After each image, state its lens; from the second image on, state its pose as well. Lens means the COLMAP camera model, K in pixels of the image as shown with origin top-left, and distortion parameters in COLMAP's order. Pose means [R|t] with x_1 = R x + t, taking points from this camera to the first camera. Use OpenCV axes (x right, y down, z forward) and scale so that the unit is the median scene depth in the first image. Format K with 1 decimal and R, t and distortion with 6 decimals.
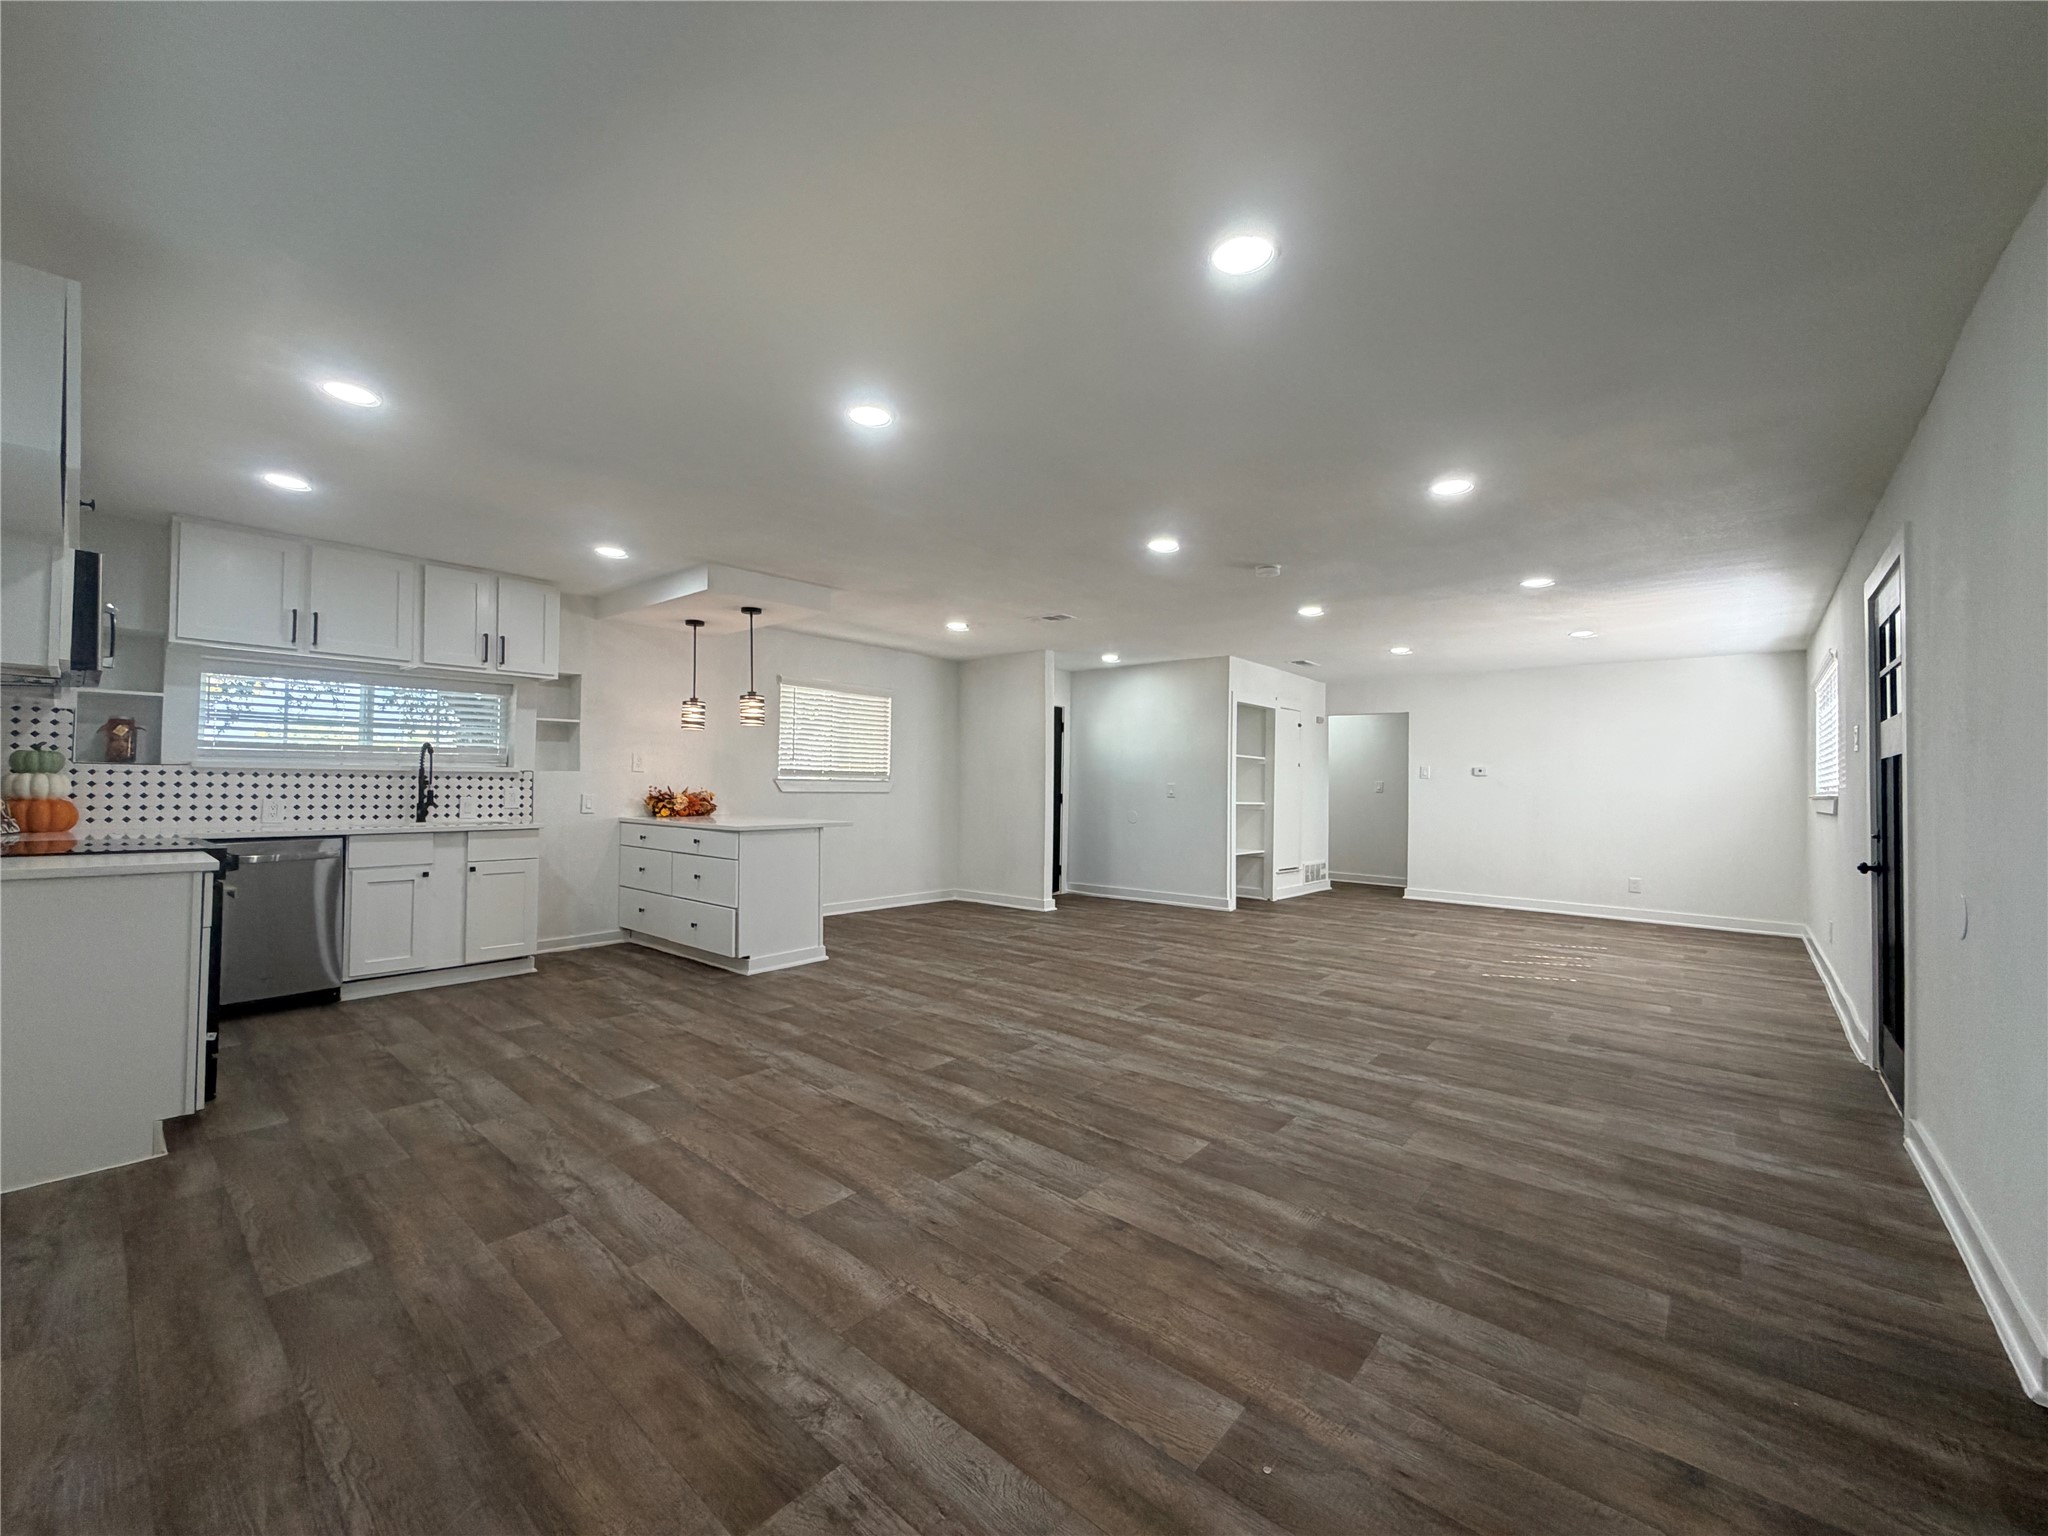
lens RADIAL K [[820.4, 0, 1019.0], [0, 820.4, 763.0], [0, 0, 1]] dist [0.002799, -0.000338]
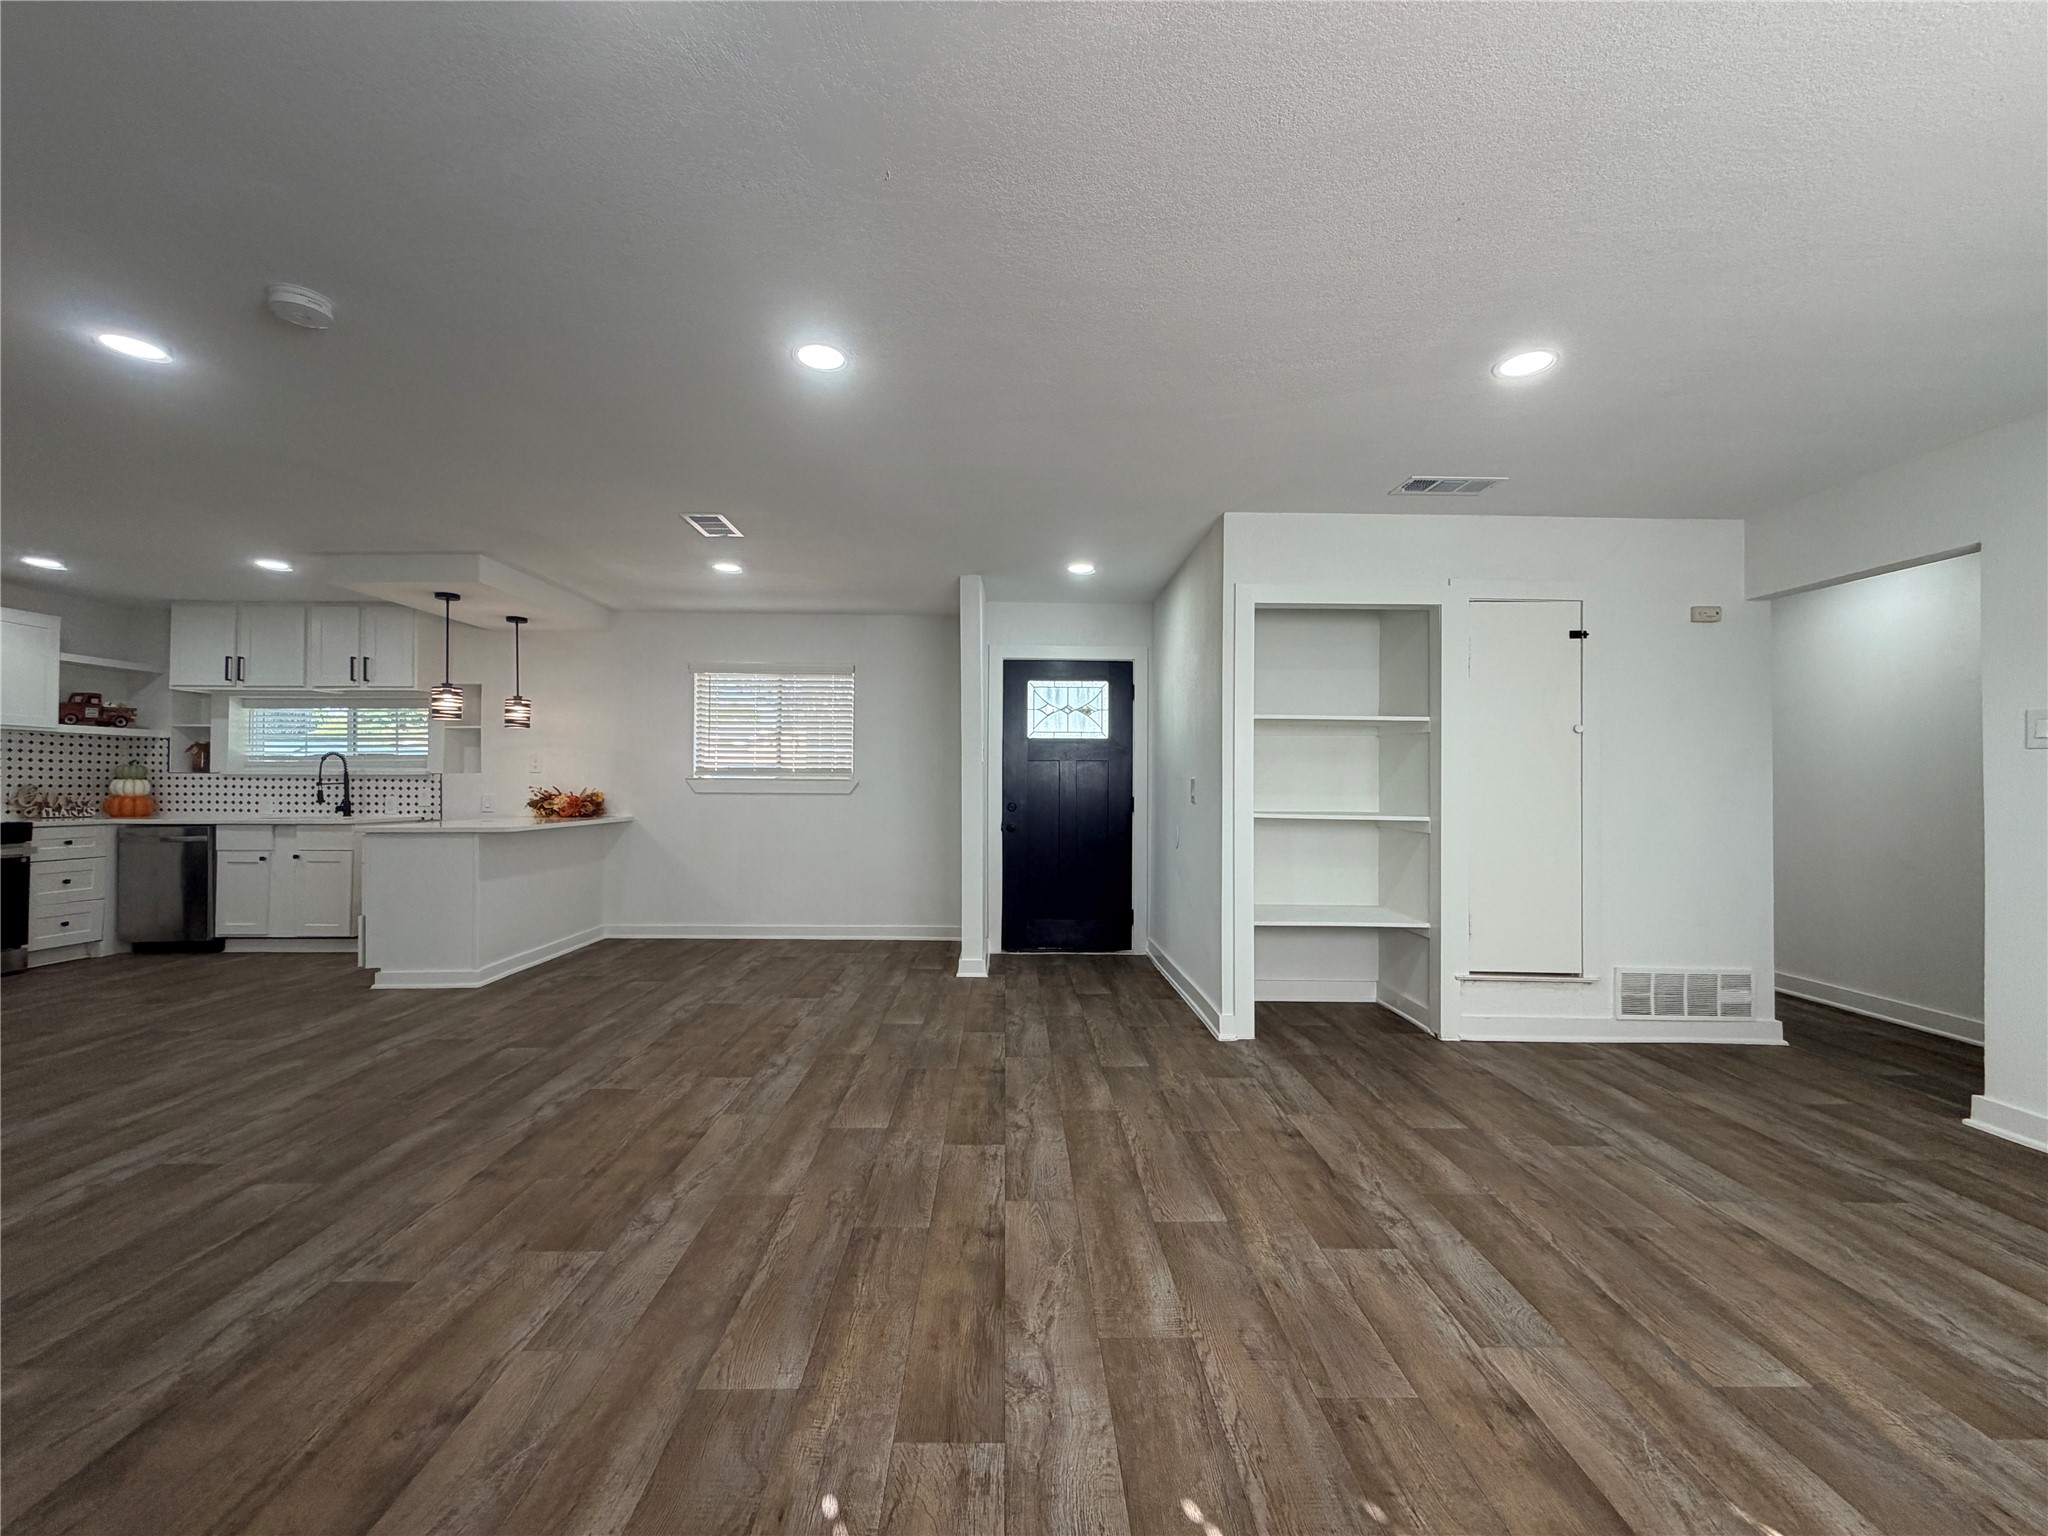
lens RADIAL K [[820.4, 0, 1018.5], [0, 820.4, 767.2], [0, 0, 1]] dist [0.002799, -0.000338]
pose [[0.658771, -0.025340, -0.751917, 0.852013], [0.024145, 0.999630, -0.012533, 0.037422], [0.751956, -0.009899, 0.659139, 0.934498]]
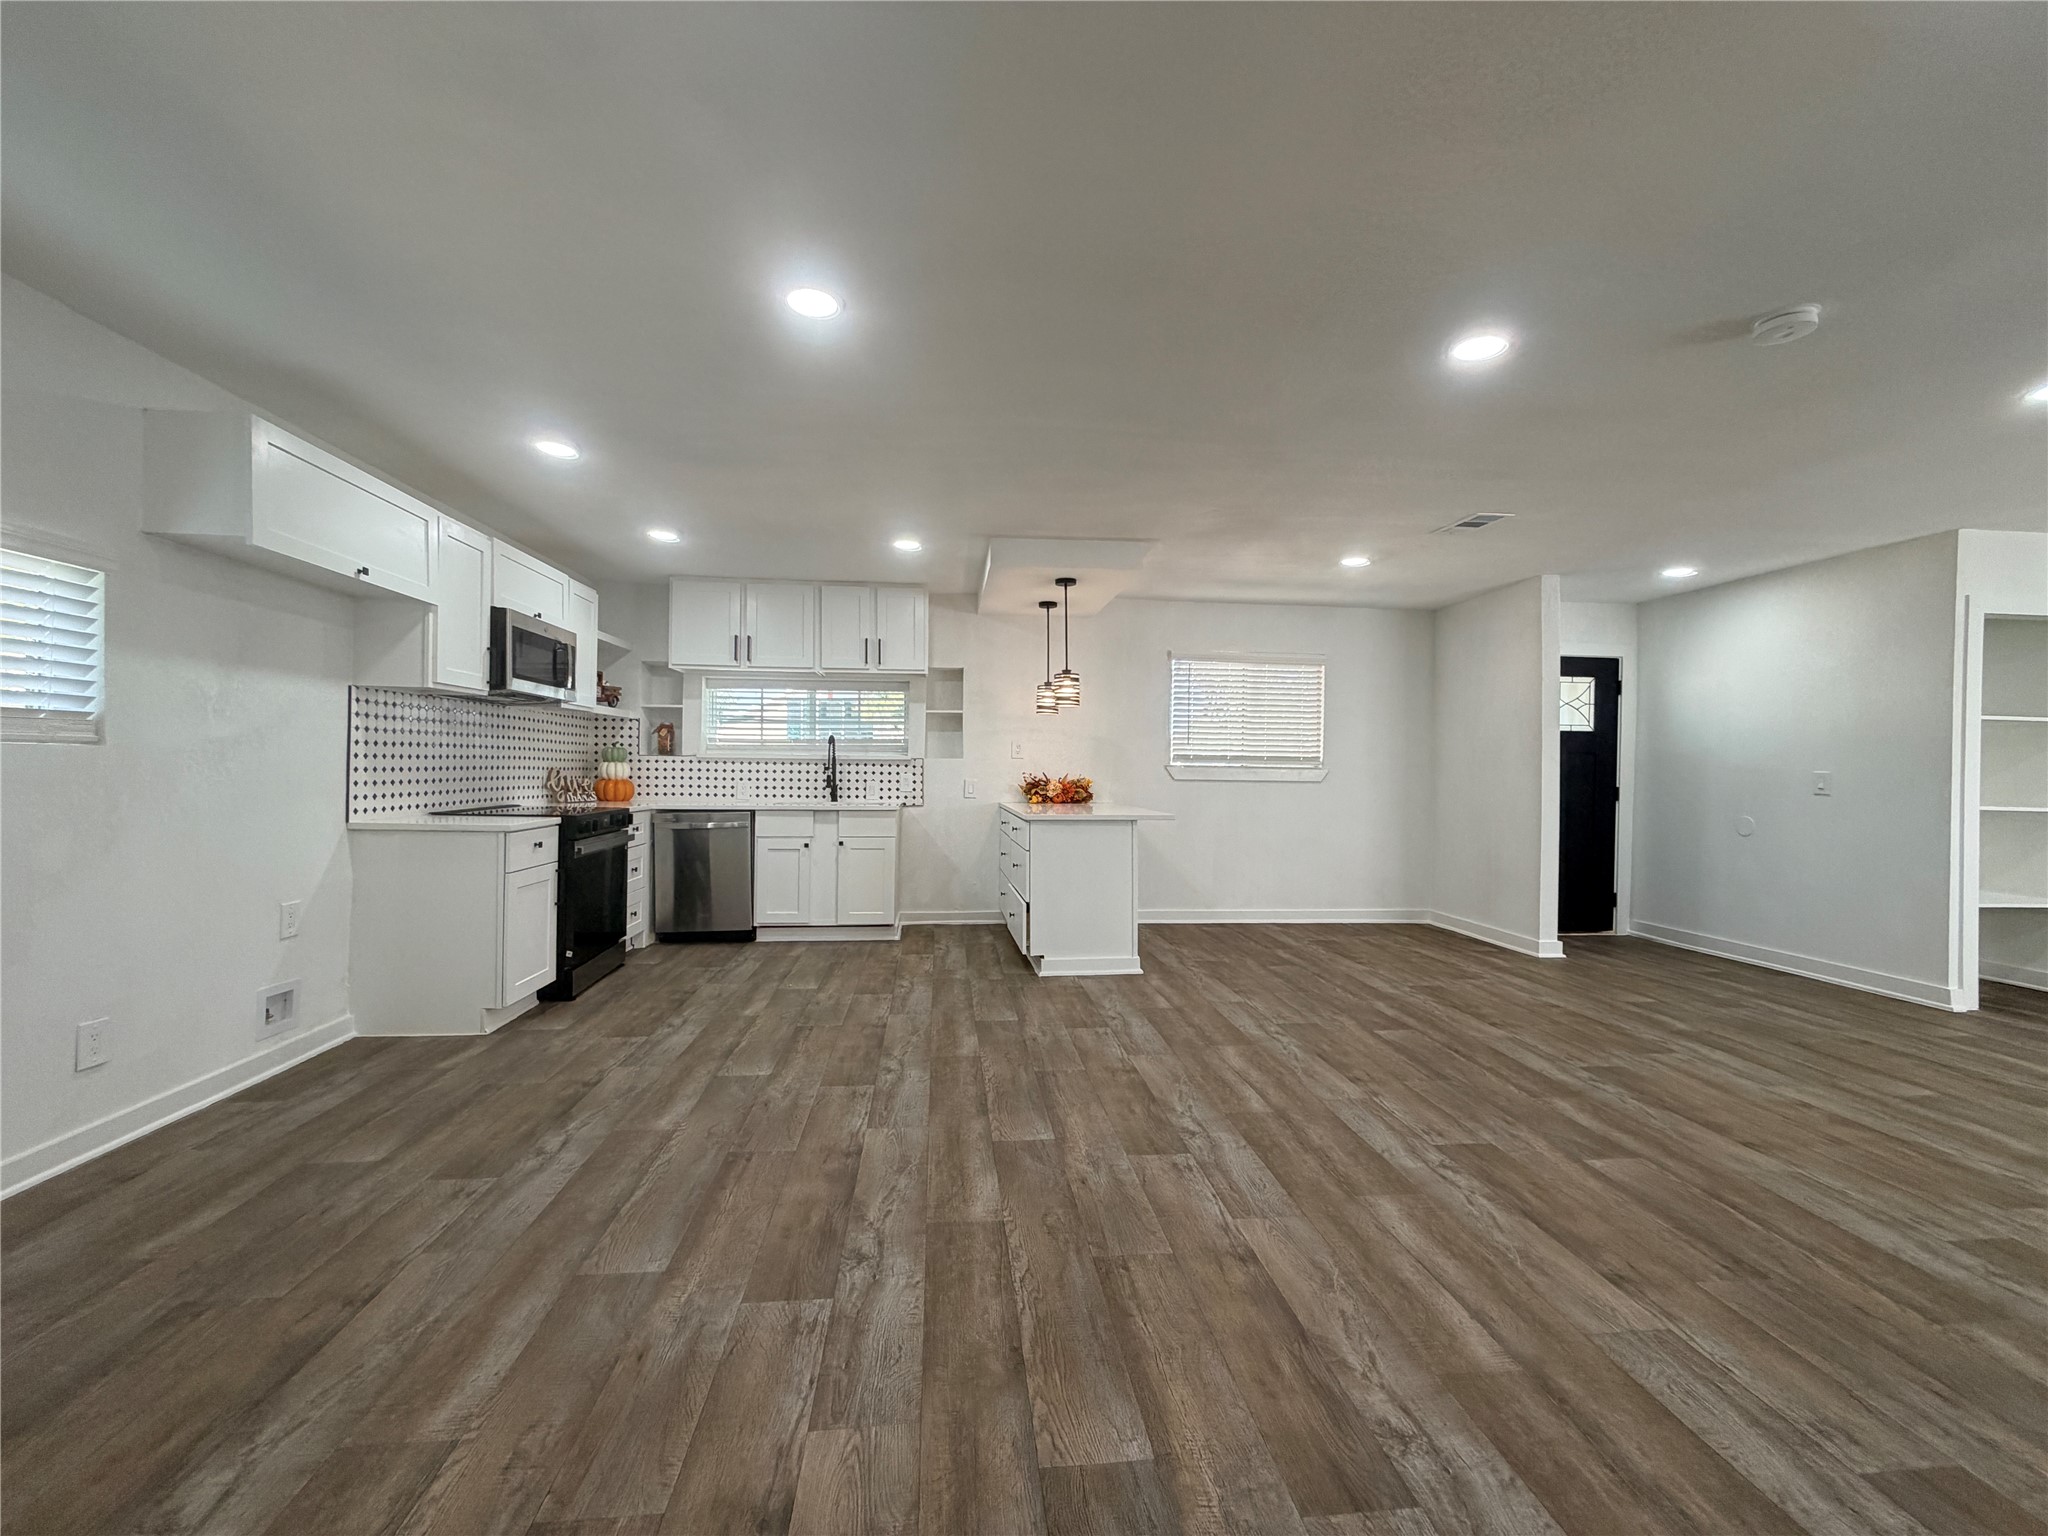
lens RADIAL K [[820.4, 0, 1022.0], [0, 820.4, 758.9], [0, 0, 1]] dist [0.002799, -0.000338]
pose [[0.724453, -0.011544, -0.689228, 0.292846], [0.015256, 0.999883, -0.000711, 0.014308], [0.689156, -0.010000, 0.724544, 0.318150]]
